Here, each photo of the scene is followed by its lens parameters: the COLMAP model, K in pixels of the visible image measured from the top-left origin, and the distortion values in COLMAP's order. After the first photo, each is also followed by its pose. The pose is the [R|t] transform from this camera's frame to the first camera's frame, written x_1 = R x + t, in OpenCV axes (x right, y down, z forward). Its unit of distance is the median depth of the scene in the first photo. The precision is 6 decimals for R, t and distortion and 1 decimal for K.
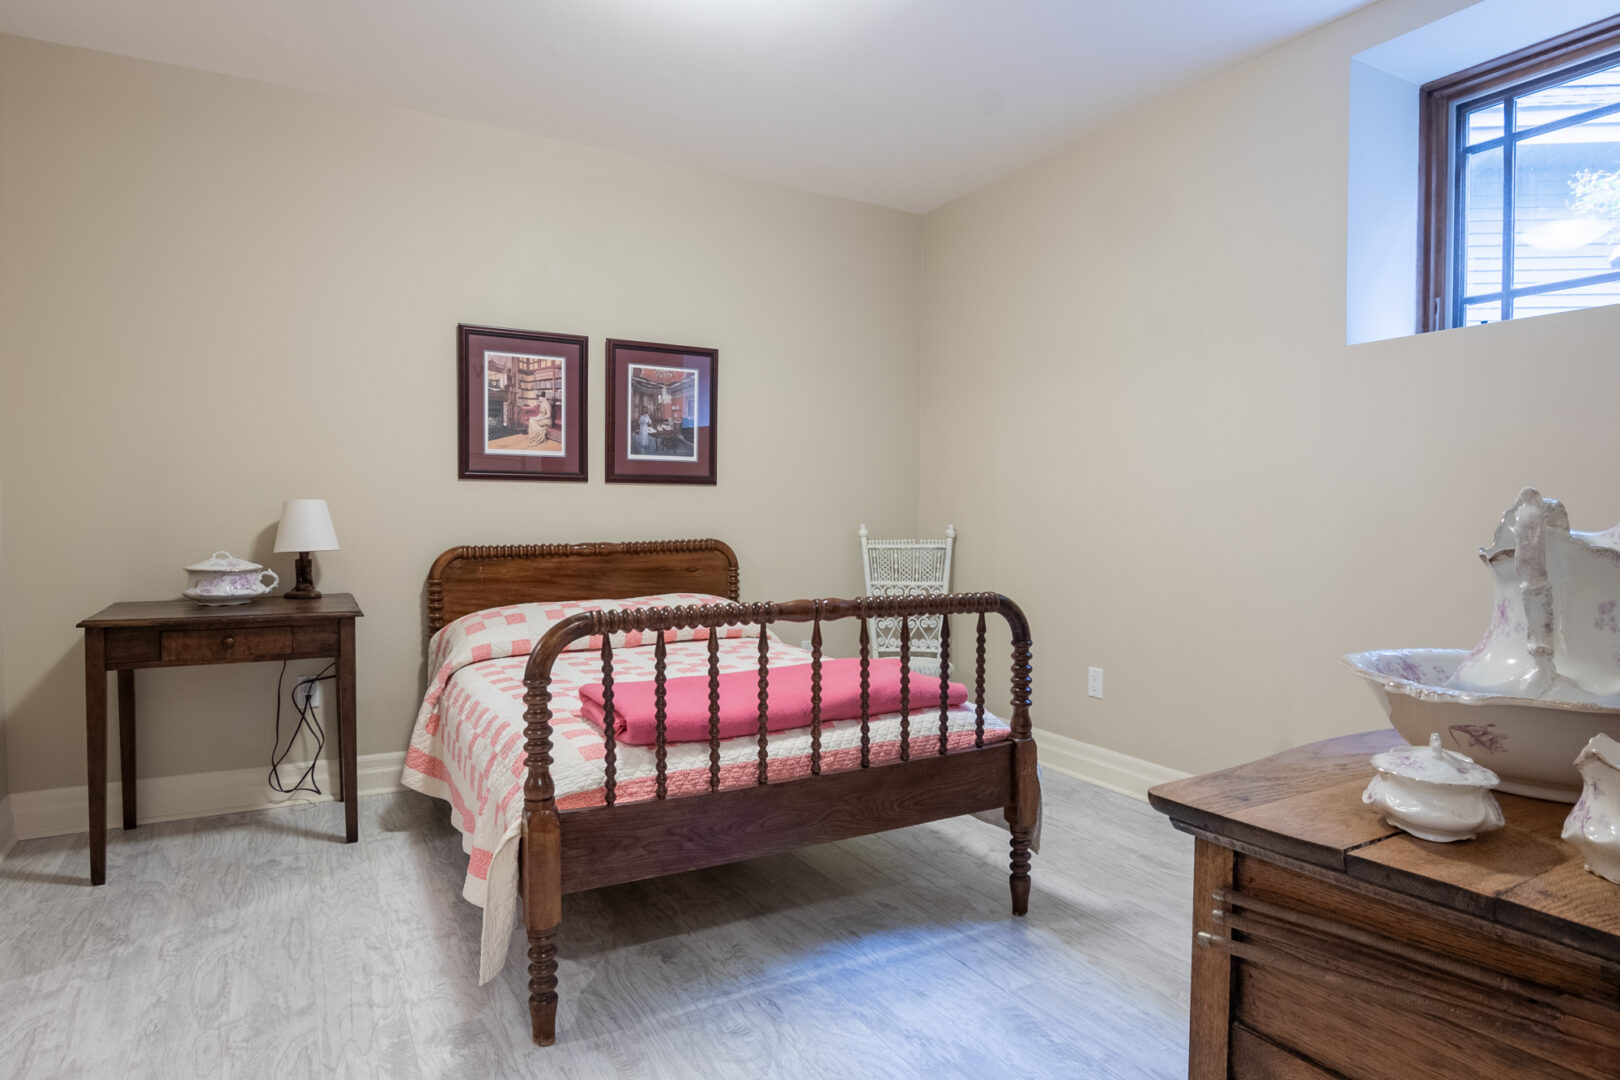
lens RADIAL K [[919.9, 0, 810.0], [0, 919.9, 540.0], [0, 0, 1]] dist [-0.001382, -0.014608]
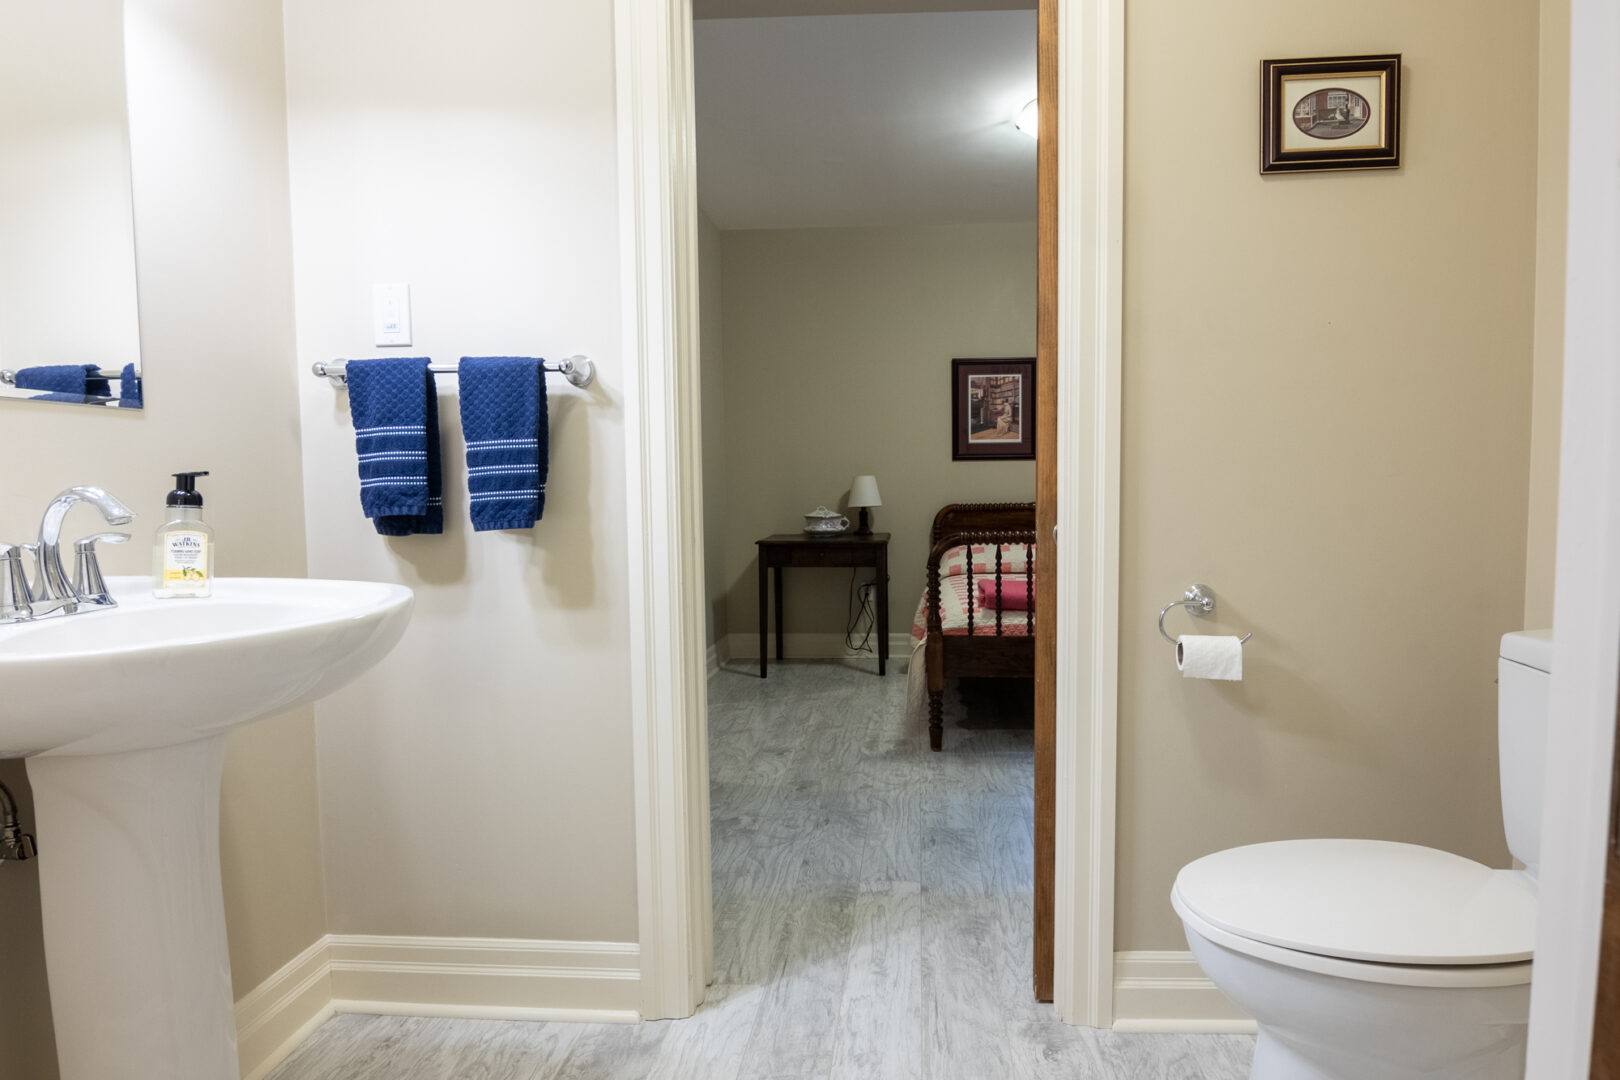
lens RADIAL K [[868.2, 0, 810.0], [0, 868.2, 540.0], [0, 0, 1]] dist [-0.003458, -0.008107]
pose [[0.810341, 0.024183, -0.585459, 0.306865], [-0.002054, 0.999259, 0.038433, 0.012729], [0.585955, -0.029941, 0.809791, -0.352291]]
